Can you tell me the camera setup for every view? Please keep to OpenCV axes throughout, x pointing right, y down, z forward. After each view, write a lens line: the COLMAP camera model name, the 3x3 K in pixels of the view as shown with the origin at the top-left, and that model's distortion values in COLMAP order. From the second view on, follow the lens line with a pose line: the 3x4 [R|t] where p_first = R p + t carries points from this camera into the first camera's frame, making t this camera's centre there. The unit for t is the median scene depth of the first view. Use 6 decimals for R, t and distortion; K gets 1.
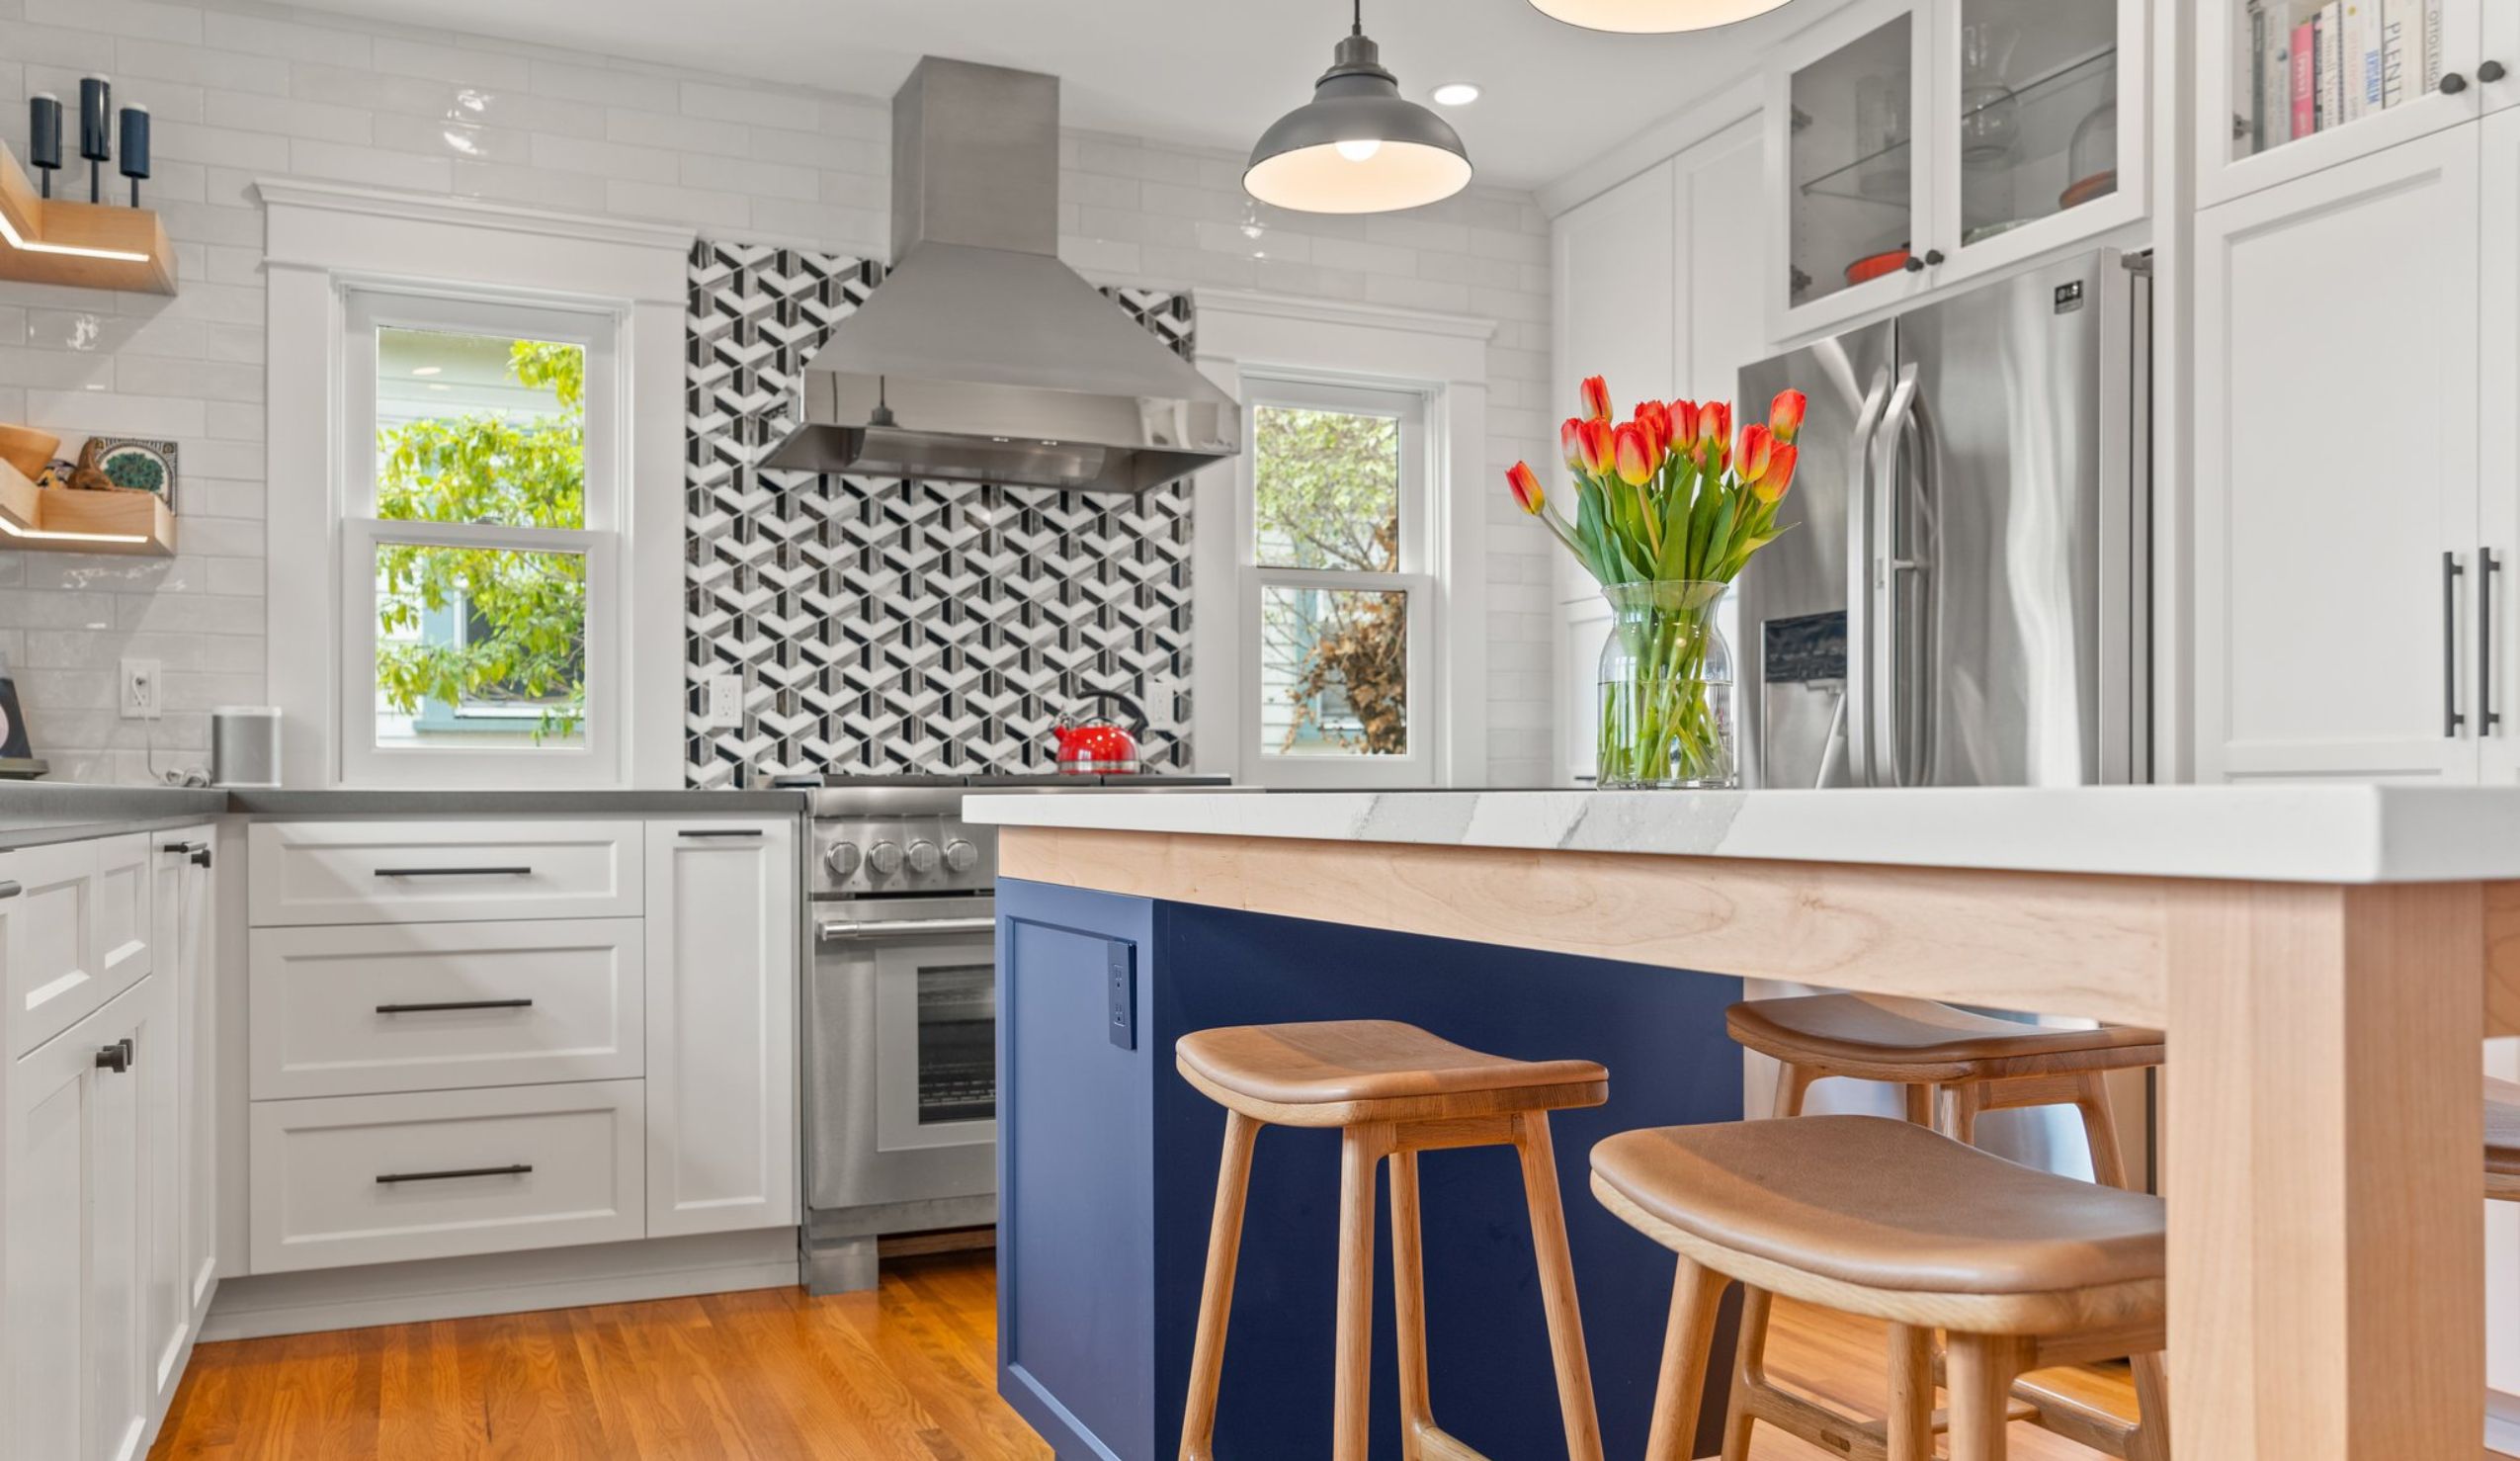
lens RADIAL K [[1884.0, 0, 1238.6], [0, 1884.0, 795.1], [0, 0, 1]] dist [-0.016258, 0.017251]
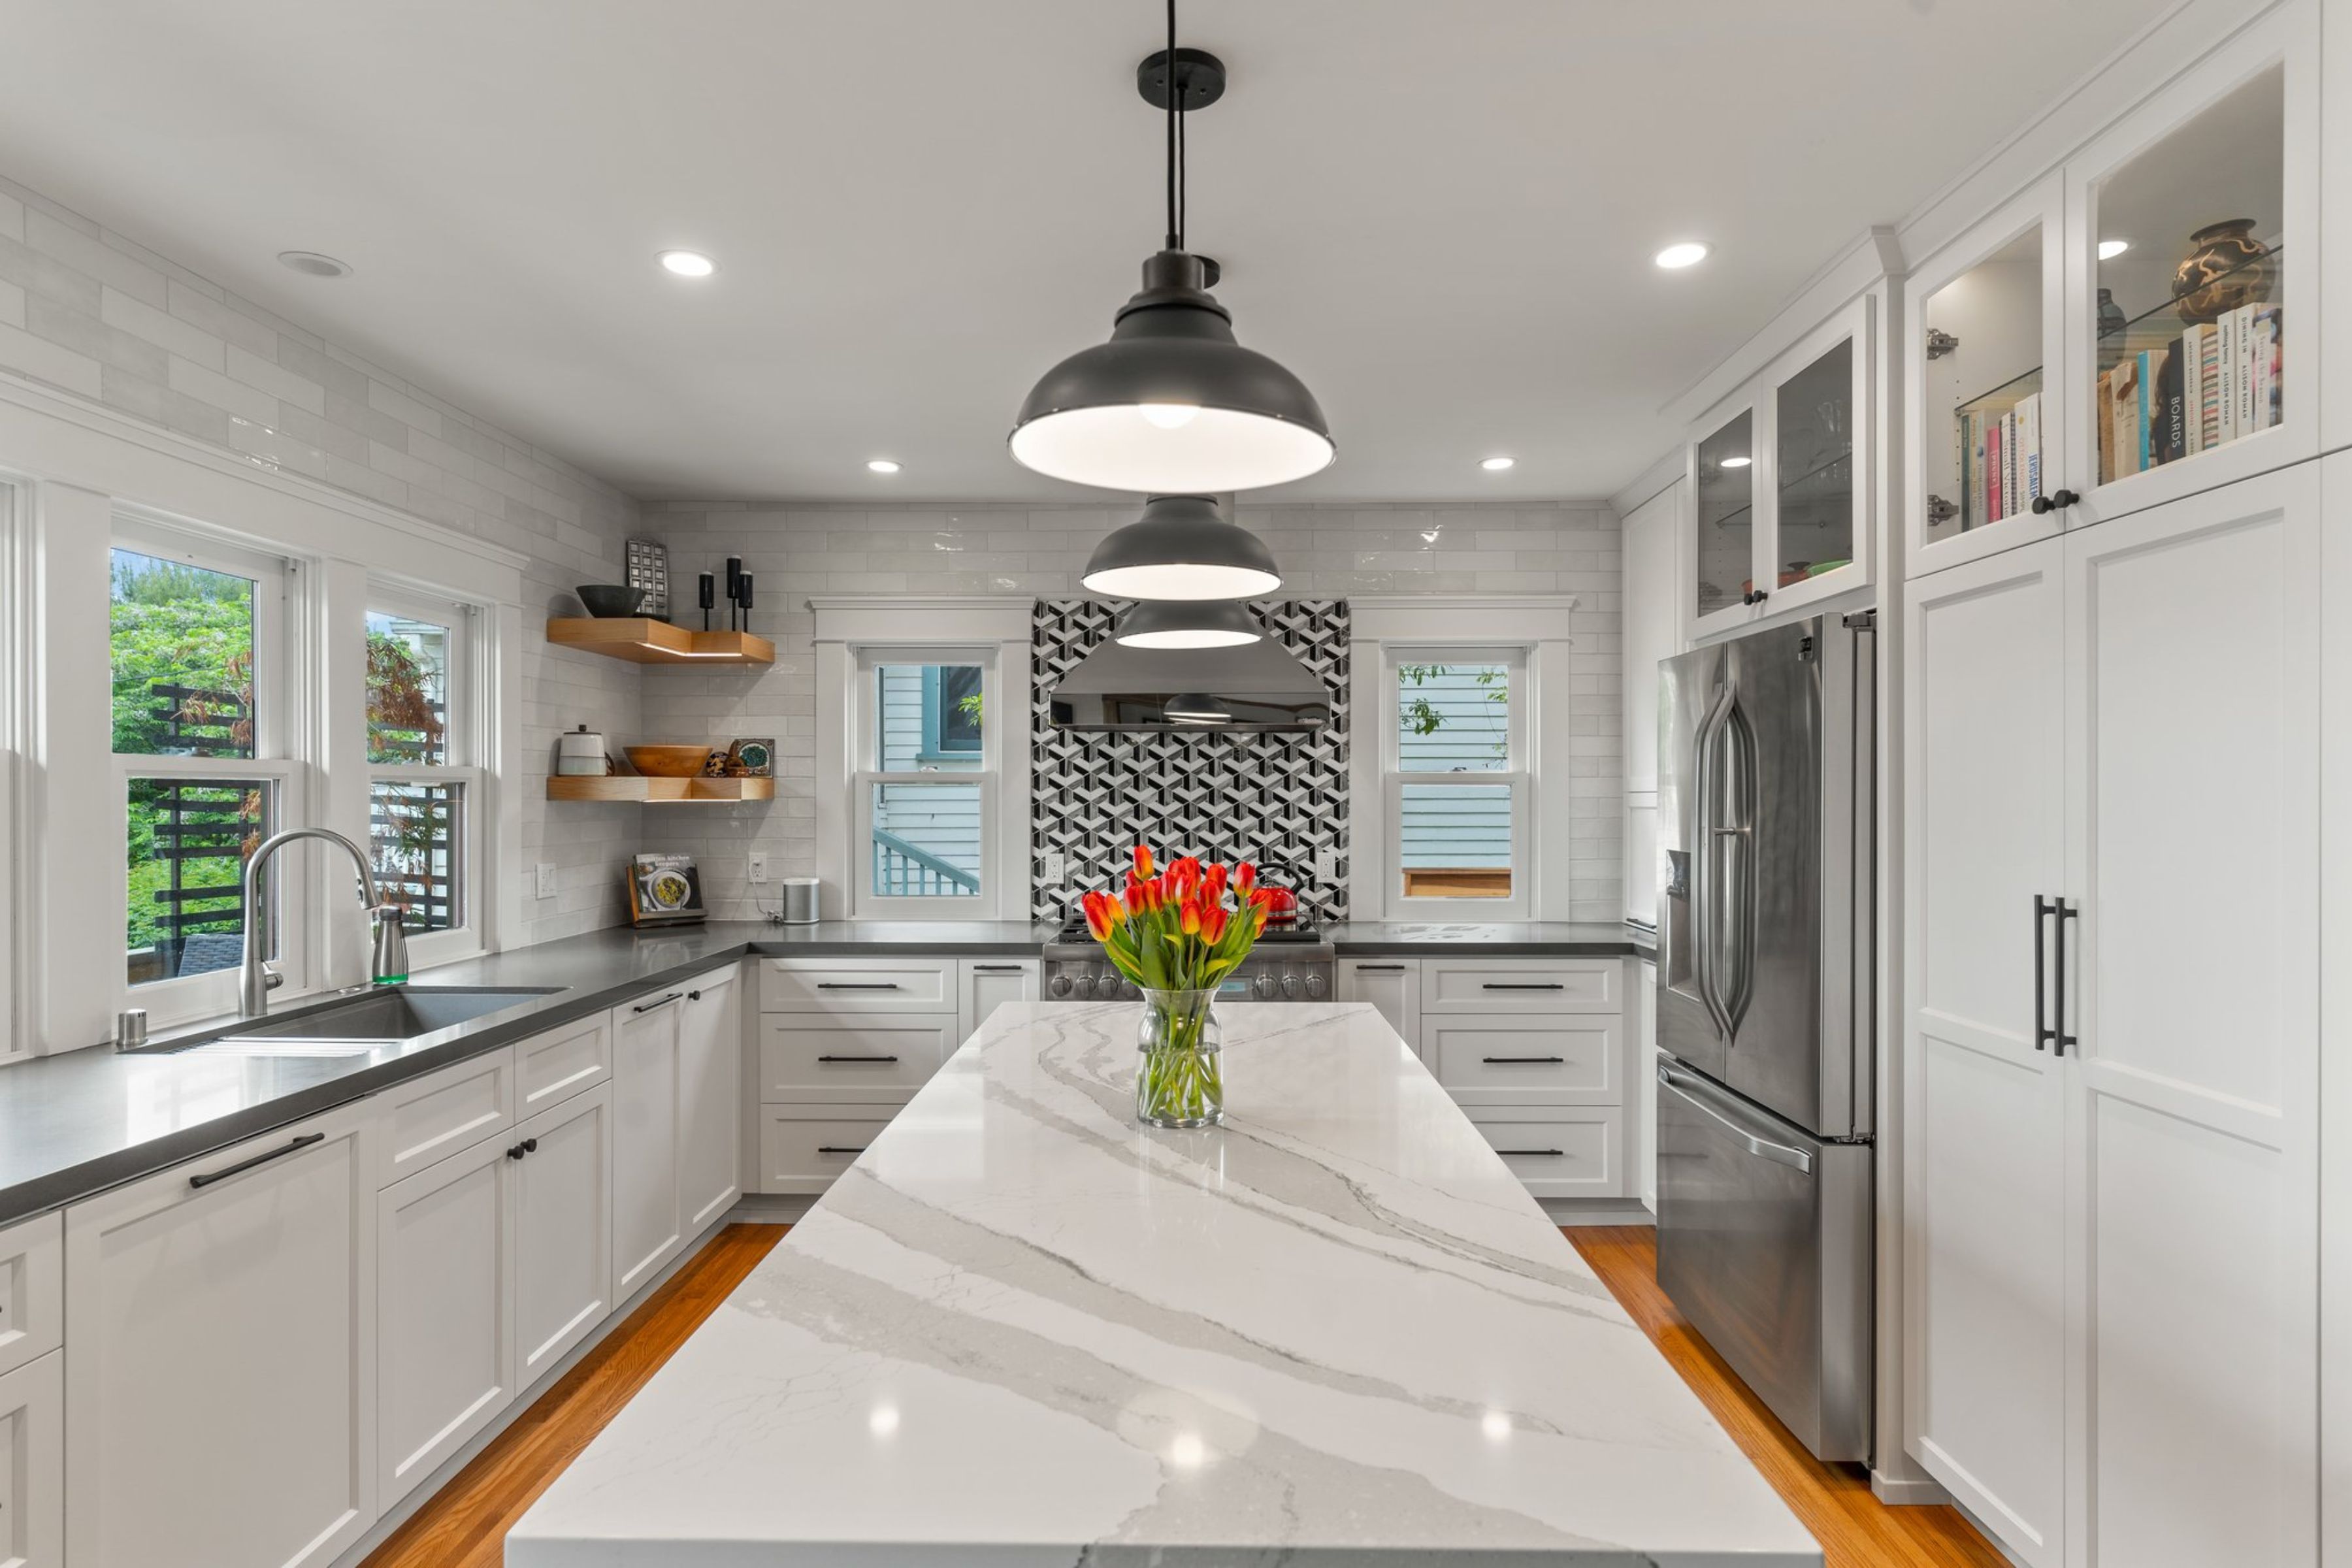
lens RADIAL K [[1203.8, 0, 1172.2], [0, 1203.8, 794.7], [0, 0, 1]] dist [-0.012916, 0.004516]
pose [[0.910250, 0.001467, -0.414057, 0.281494], [-0.001474, 0.999999, 0.000302, -0.118818], [0.414057, 0.000336, 0.910251, 0.045642]]
